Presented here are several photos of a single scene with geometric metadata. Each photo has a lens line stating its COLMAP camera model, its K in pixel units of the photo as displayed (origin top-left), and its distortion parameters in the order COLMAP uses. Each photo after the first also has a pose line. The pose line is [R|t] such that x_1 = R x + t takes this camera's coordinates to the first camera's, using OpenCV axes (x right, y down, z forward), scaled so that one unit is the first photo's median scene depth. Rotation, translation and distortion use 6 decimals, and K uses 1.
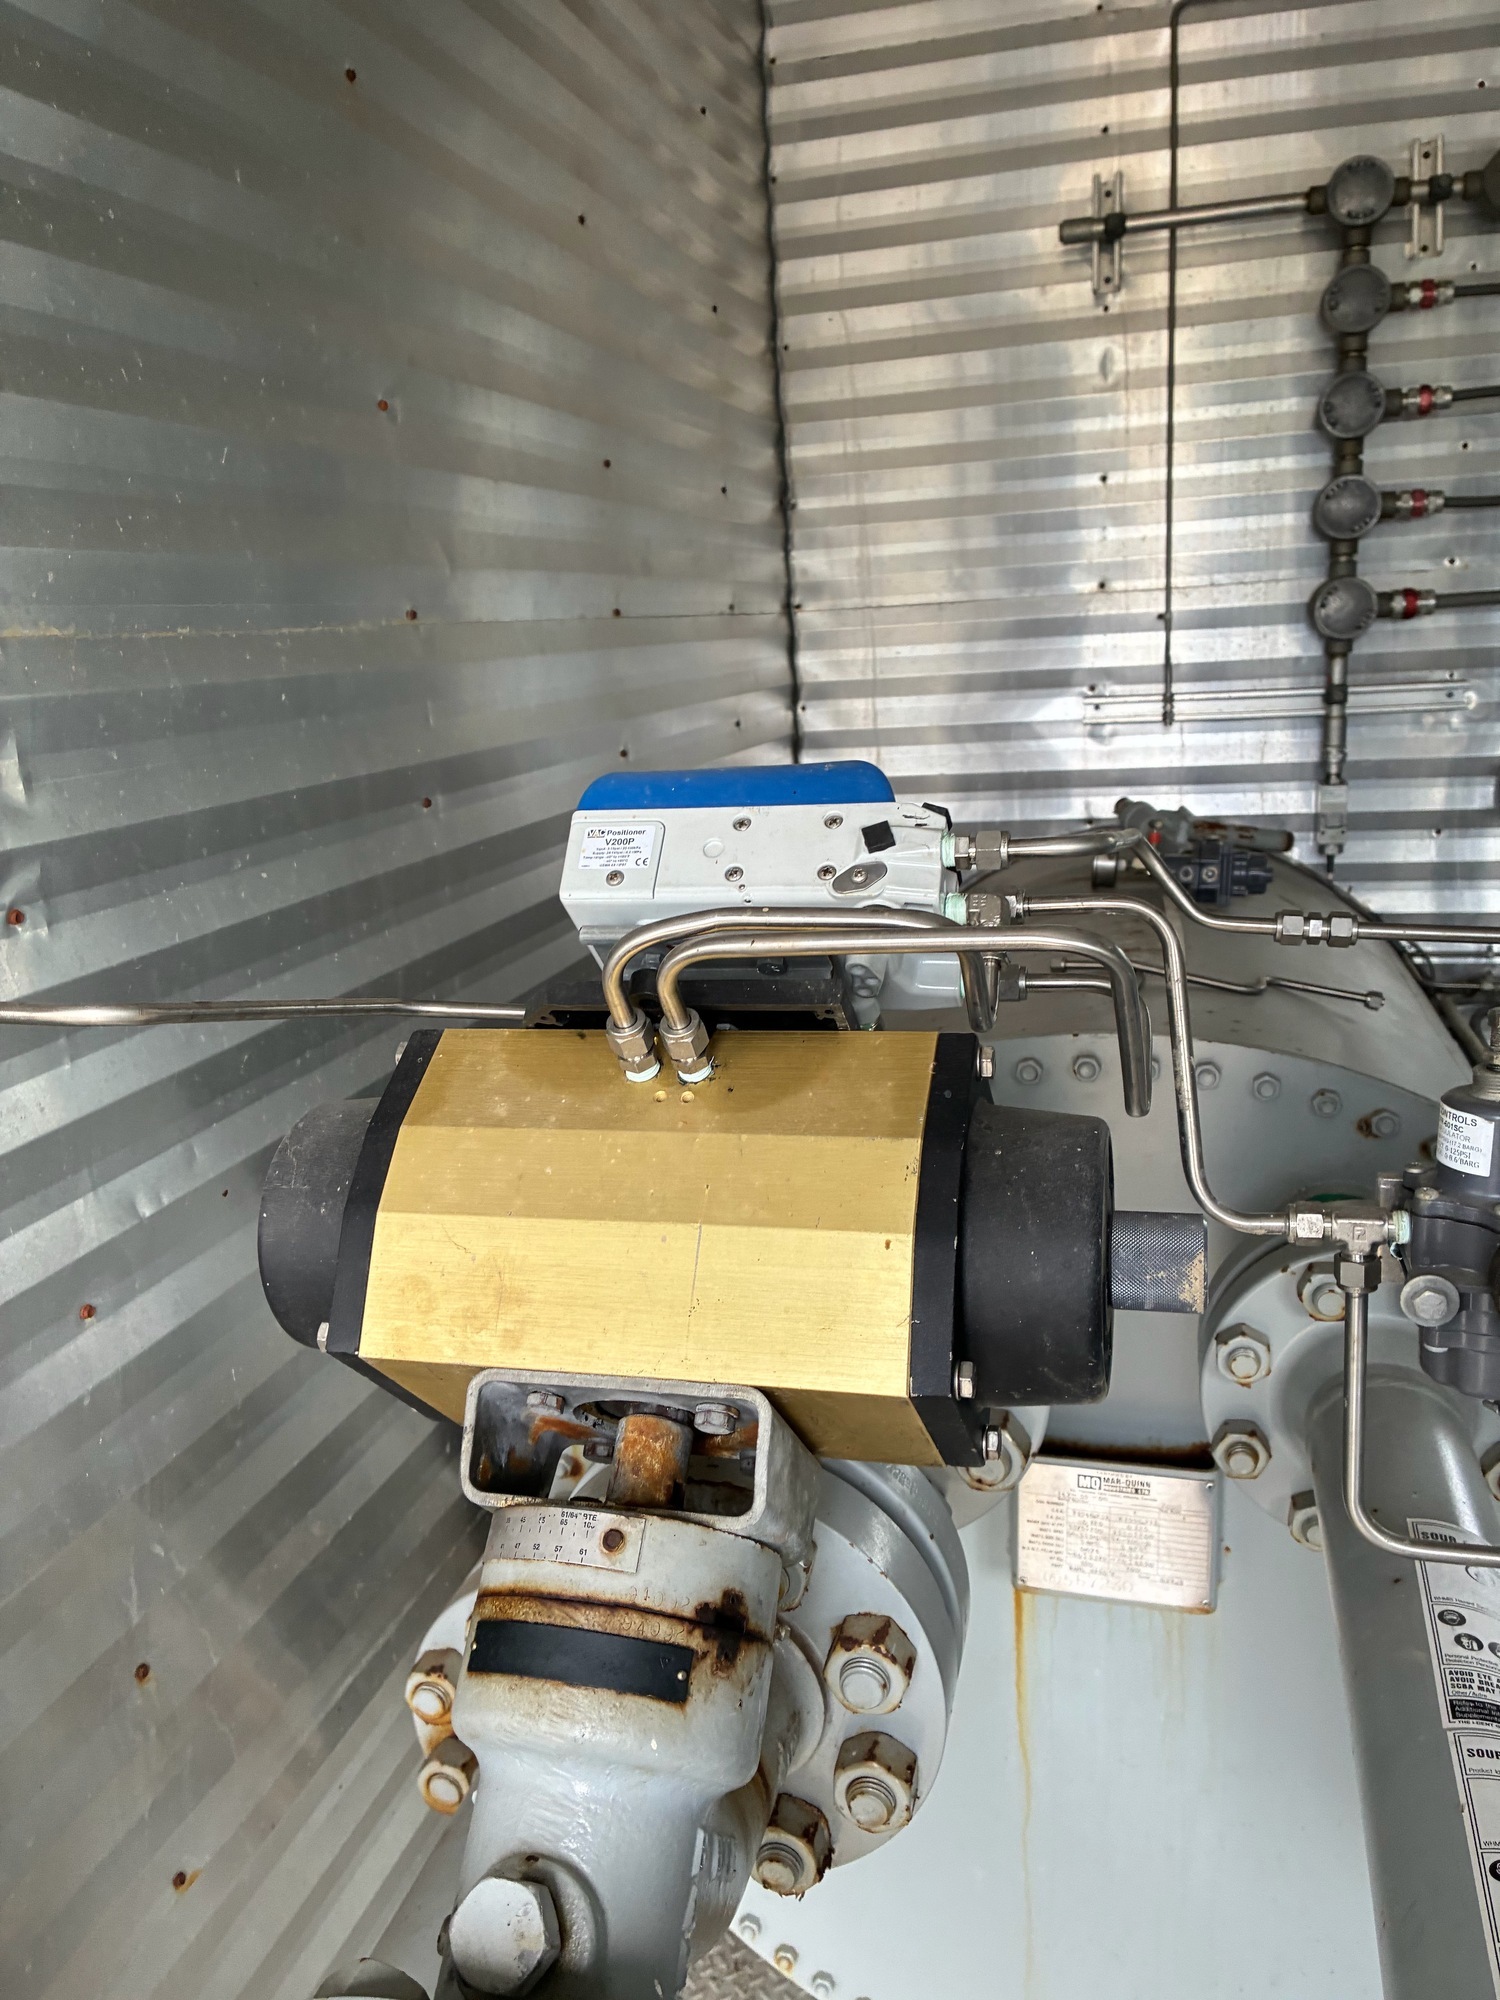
lens RADIAL K [[1523.5, 0, 741.4], [0, 1523.5, 981.4], [0, 0, 1]] dist [0.051814, -0.060133]
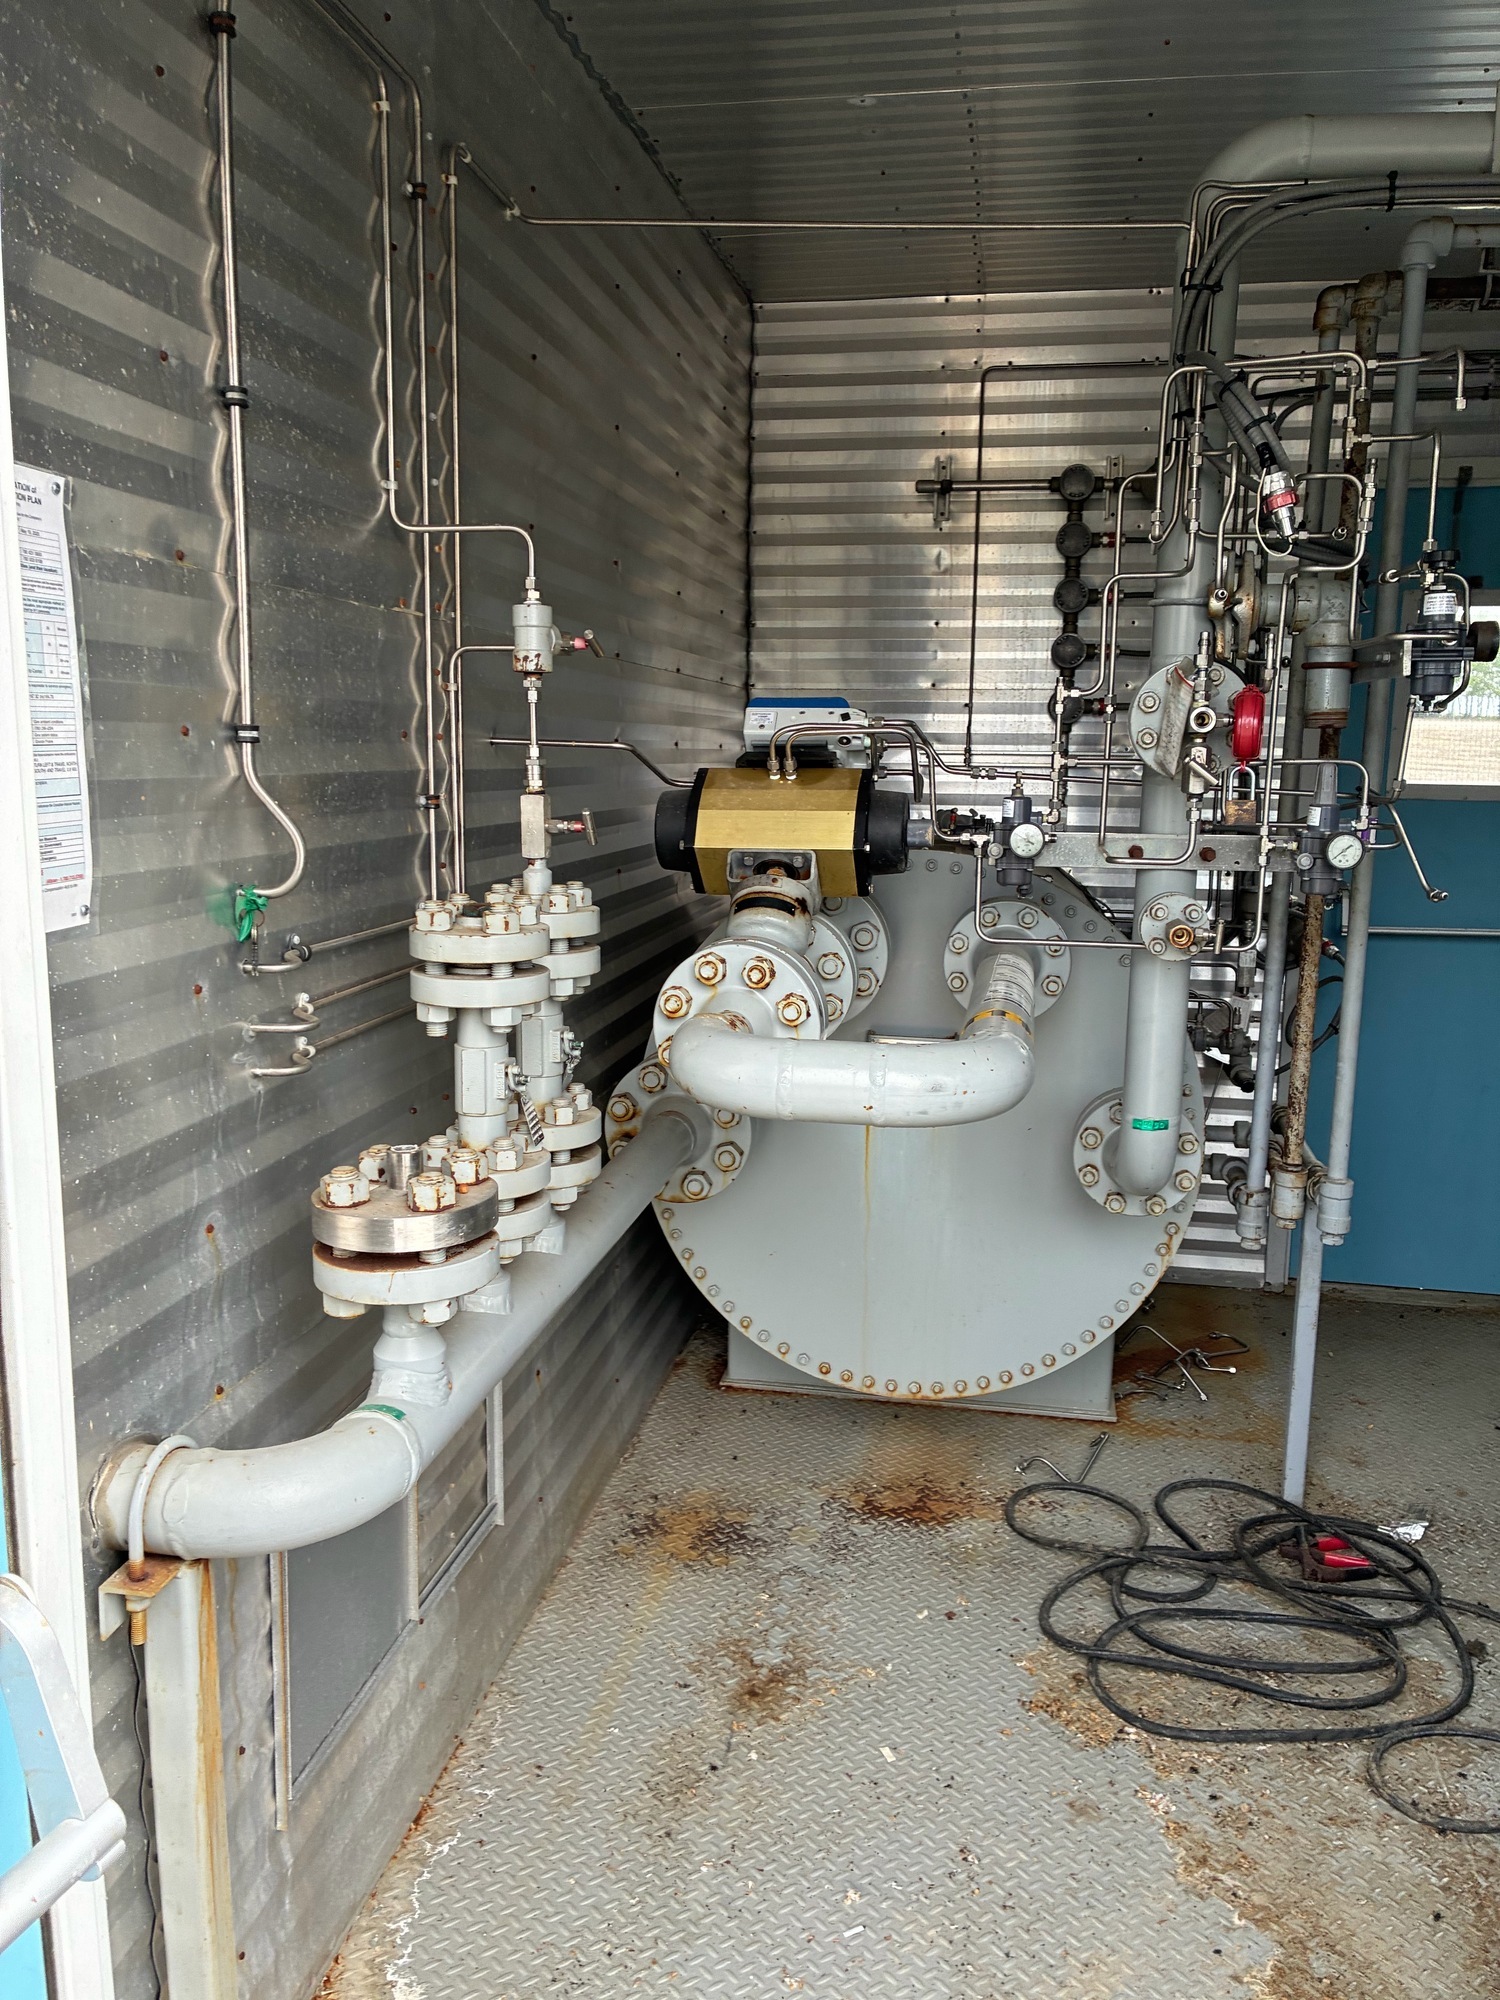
lens RADIAL K [[1523.5, 0, 758.5], [0, 1523.5, 944.7], [0, 0, 1]] dist [0.051814, -0.060133]
pose [[0.992779, 0.058965, 0.104464, -0.126686], [-0.048281, 0.993611, -0.102009, 0.226895], [-0.109811, 0.096229, 0.989283, -0.676433]]
